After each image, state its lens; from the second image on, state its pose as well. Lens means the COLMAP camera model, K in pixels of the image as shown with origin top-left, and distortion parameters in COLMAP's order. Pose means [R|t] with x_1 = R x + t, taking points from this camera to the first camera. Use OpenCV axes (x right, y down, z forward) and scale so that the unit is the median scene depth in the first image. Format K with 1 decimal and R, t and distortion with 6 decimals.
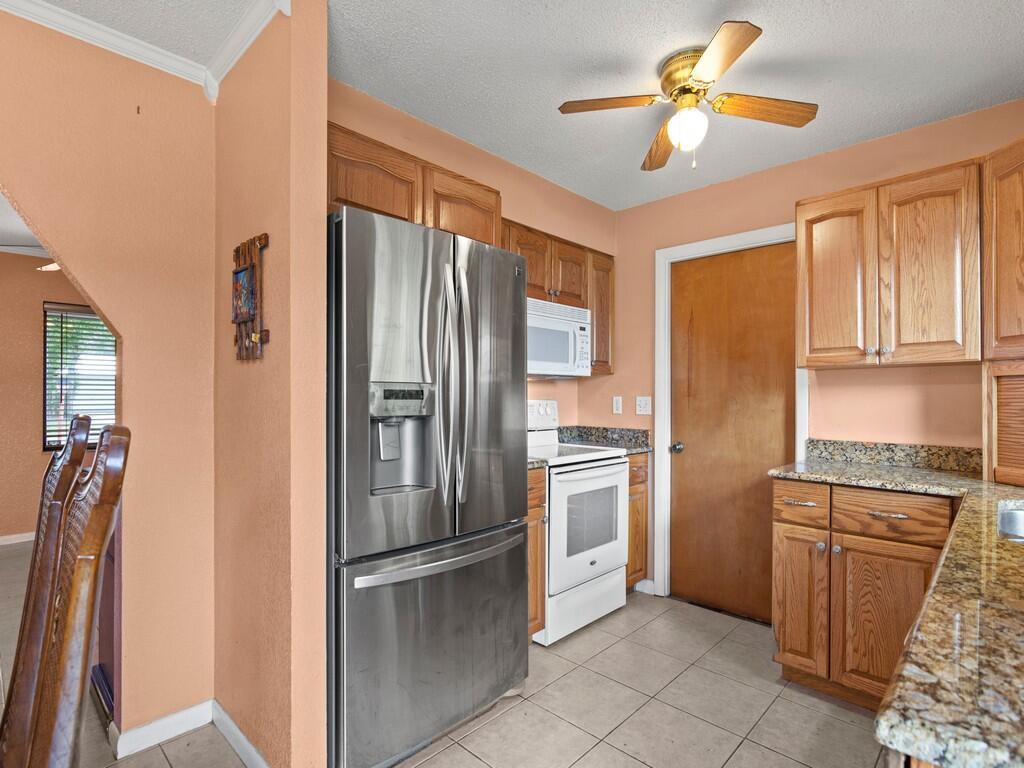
lens RADIAL K [[523.0, 0, 510.8], [0, 523.0, 391.5], [0, 0, 1]] dist [-0.001226, -0.000164]
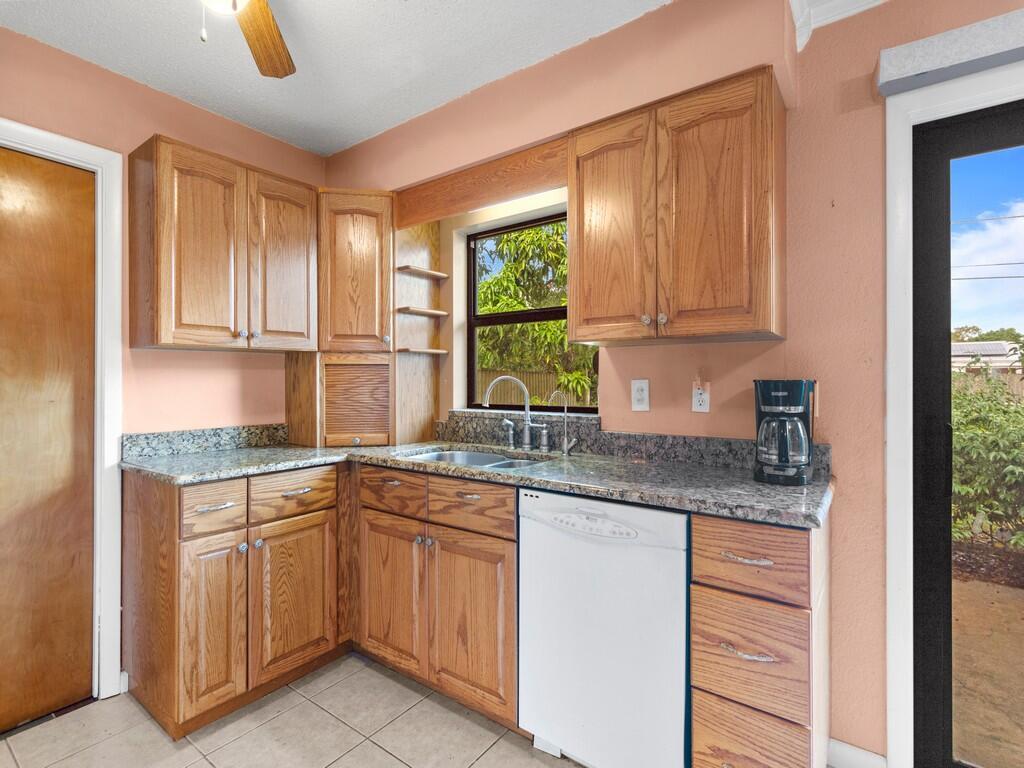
lens RADIAL K [[492.6, 0, 514.9], [0, 492.6, 379.8], [0, 0, 1]] dist [-0.000209, 0.000107]
pose [[-0.138254, -0.001728, 0.990395, -0.299878], [-0.005847, 0.999982, 0.000929, 0.004854], [-0.990380, -0.005663, -0.138262, 0.644297]]
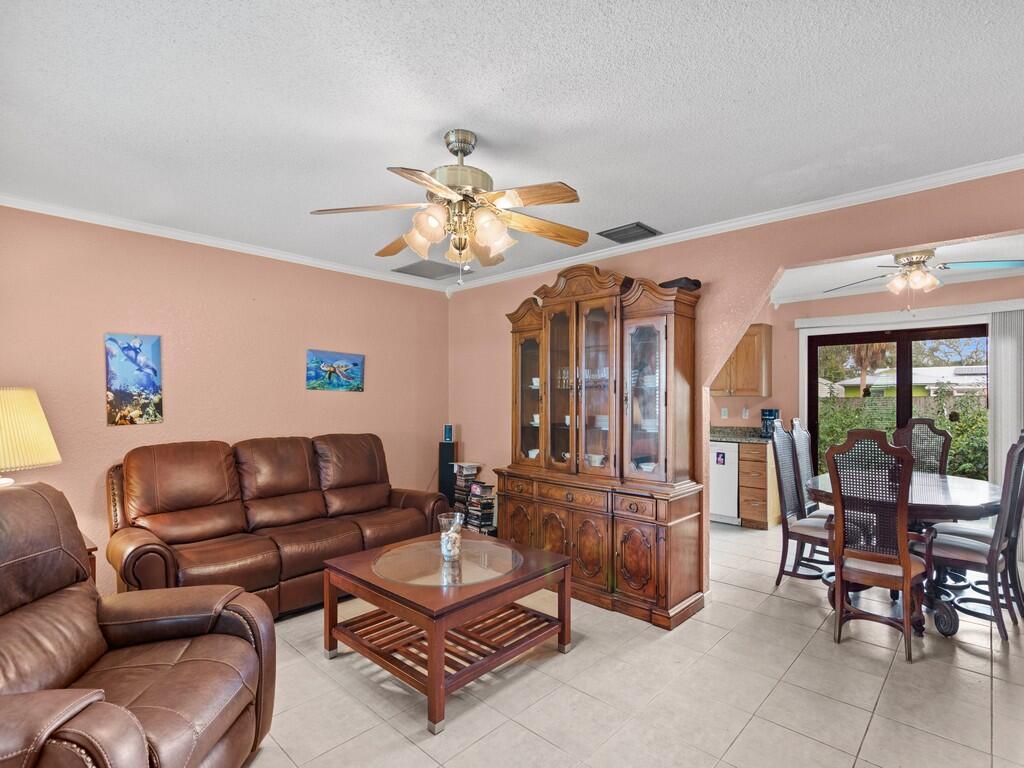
lens RADIAL K [[503.1, 0, 511.3], [0, 503.1, 394.9], [0, 0, 1]] dist [0.001382, 0.000716]
pose [[-0.005719, 0.003759, 0.999977, -2.284416], [-0.007774, 0.999963, -0.003803, -0.051161], [-0.999953, -0.007796, -0.005689, 1.519916]]
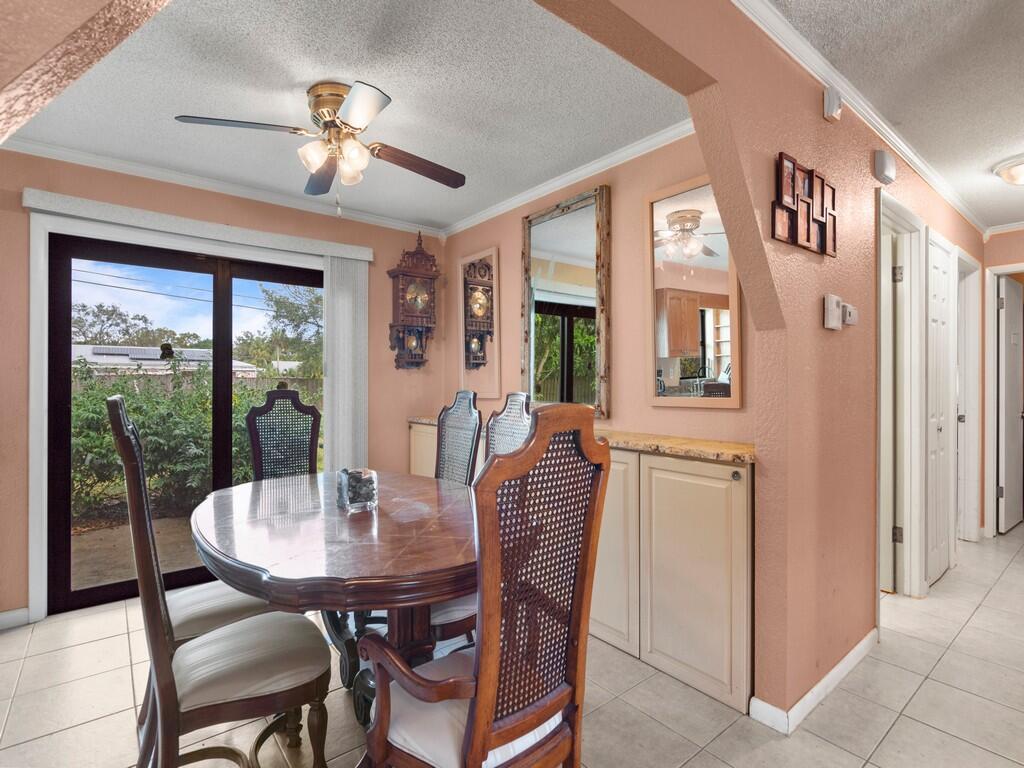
lens RADIAL K [[510.0, 0, 524.4], [0, 510.0, 381.8], [0, 0, 1]] dist [-0.000126, 0.000159]
pose [[-0.992920, -0.002727, 0.118756, -1.015047], [-0.003075, 0.999991, -0.002750, 0.000746], [-0.118747, -0.003096, -0.992920, 1.102079]]
